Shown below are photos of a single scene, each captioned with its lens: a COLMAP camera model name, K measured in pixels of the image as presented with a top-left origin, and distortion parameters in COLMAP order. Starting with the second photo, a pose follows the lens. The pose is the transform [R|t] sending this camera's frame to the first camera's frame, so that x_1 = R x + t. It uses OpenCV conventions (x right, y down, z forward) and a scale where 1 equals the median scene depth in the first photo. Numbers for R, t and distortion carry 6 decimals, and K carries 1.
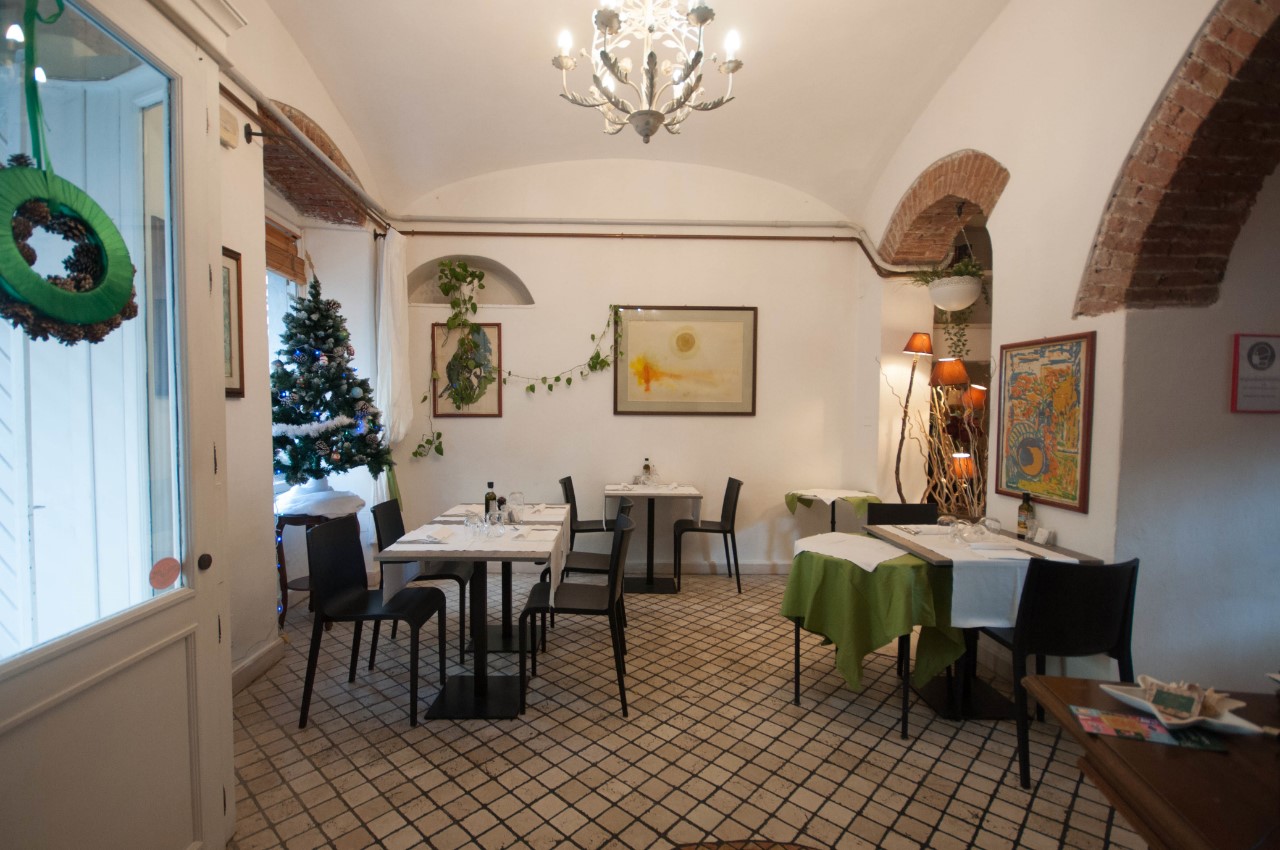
lens RADIAL K [[575.4, 0, 636.1], [0, 575.4, 435.8], [0, 0, 1]] dist [0.002615, -0.007265]
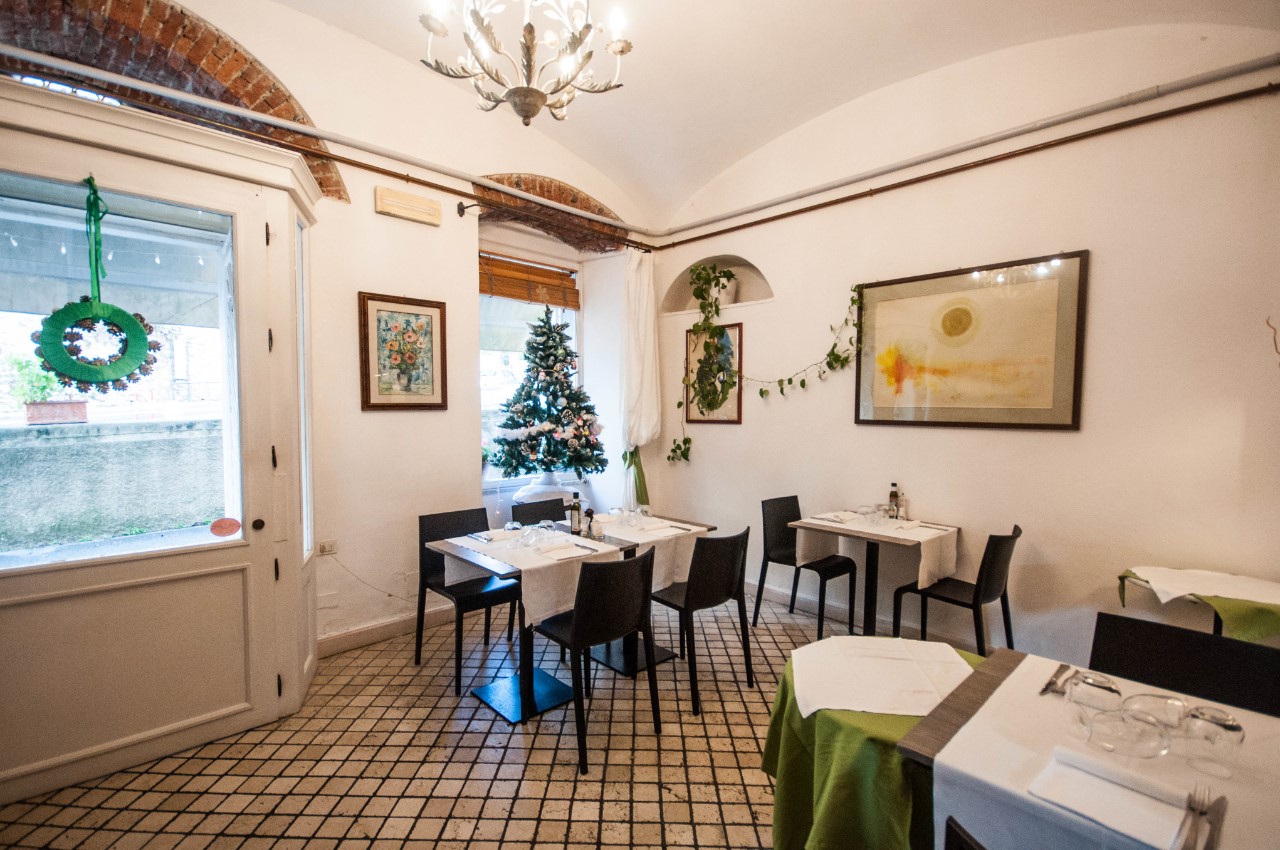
lens RADIAL K [[592.5, 0, 633.1], [0, 592.5, 432.9], [0, 0, 1]] dist [-0.001840, -0.000576]
pose [[0.661821, 0.032449, -0.748959, 0.590020], [-0.031786, 0.999379, 0.015211, -0.043195], [0.748988, 0.013739, 0.662442, 0.380214]]
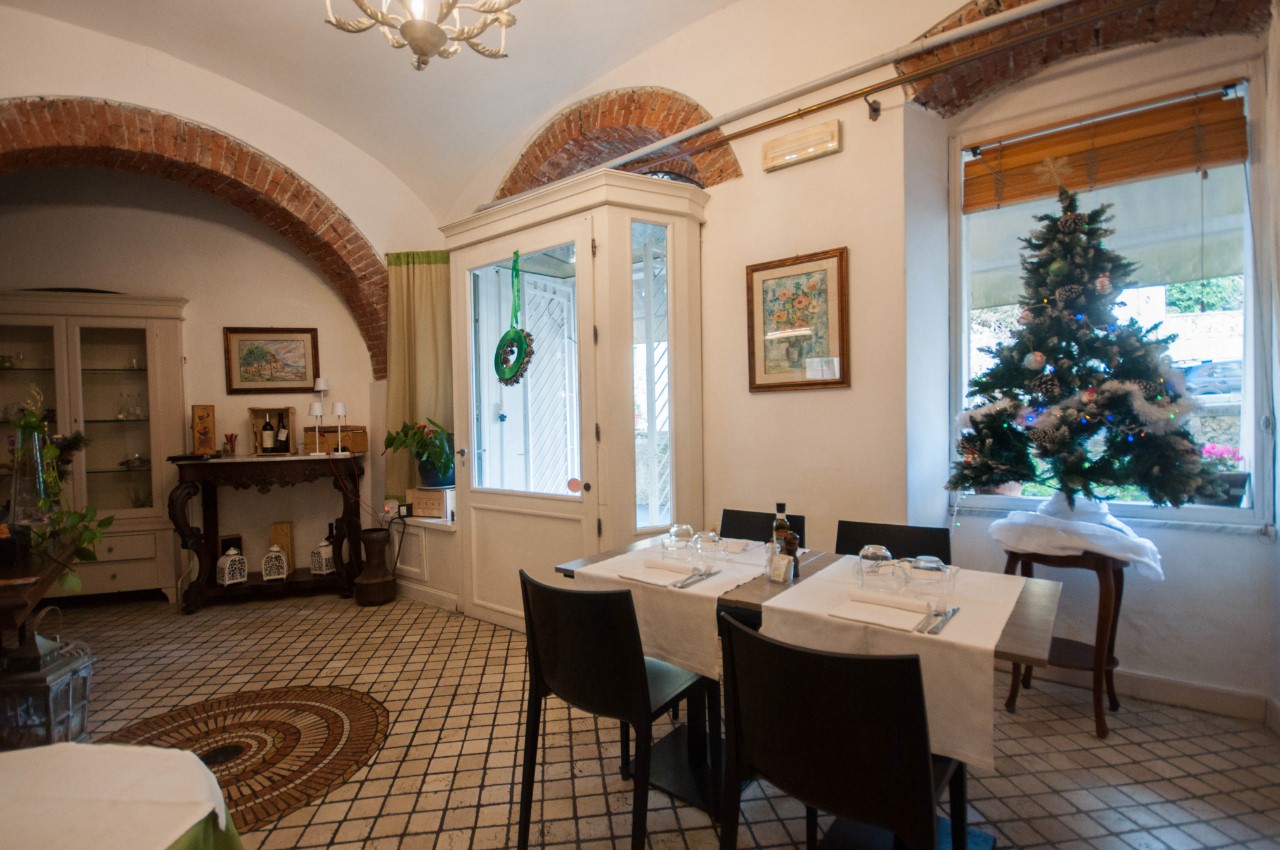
lens RADIAL K [[597.2, 0, 633.1], [0, 597.2, 439.1], [0, 0, 1]] dist [0.002937, -0.008198]
pose [[-0.651904, 0.030195, -0.757700, 0.343624], [-0.012910, 0.998620, 0.050903, -0.020963], [0.758191, 0.042966, -0.650615, 1.294643]]
